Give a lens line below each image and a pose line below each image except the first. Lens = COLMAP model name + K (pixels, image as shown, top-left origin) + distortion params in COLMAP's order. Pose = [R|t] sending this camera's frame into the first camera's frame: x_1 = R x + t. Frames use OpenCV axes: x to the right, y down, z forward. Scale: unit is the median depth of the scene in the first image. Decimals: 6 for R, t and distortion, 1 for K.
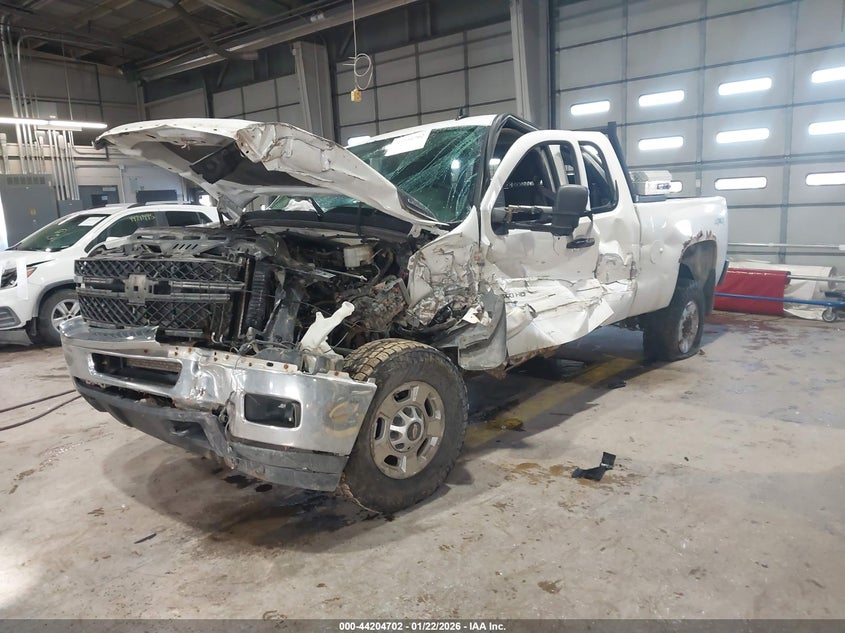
lens RADIAL K [[663.3, 0, 418.7], [0, 663.3, 322.7], [0, 0, 1]] dist [0.012123, -0.013772]
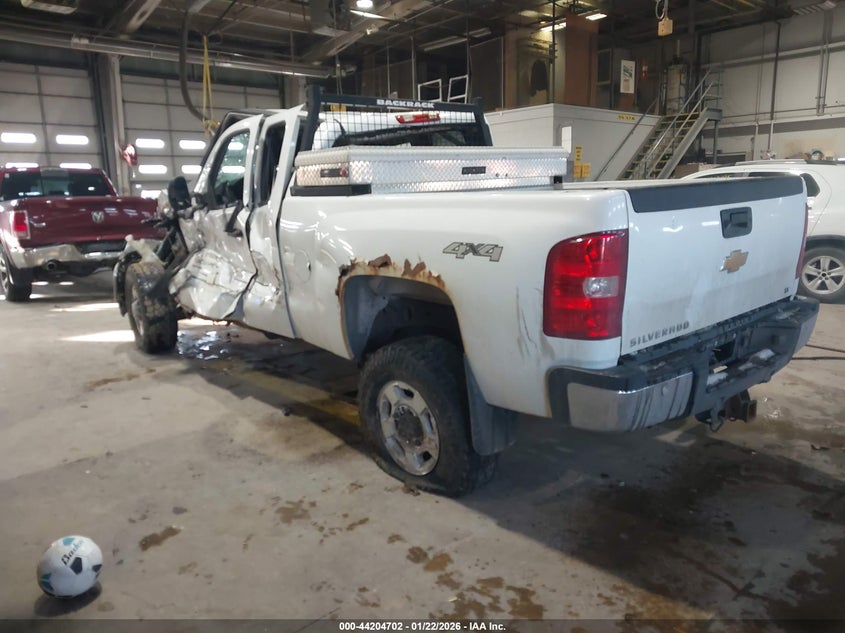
lens RADIAL K [[663.3, 0, 415.1], [0, 663.3, 312.0], [0, 0, 1]] dist [0.012123, -0.013772]
pose [[-0.126671, 0.225824, -0.965898, 1.098059], [-0.149975, 0.958187, 0.243690, -0.263684], [0.980542, 0.175729, -0.087506, 1.249102]]
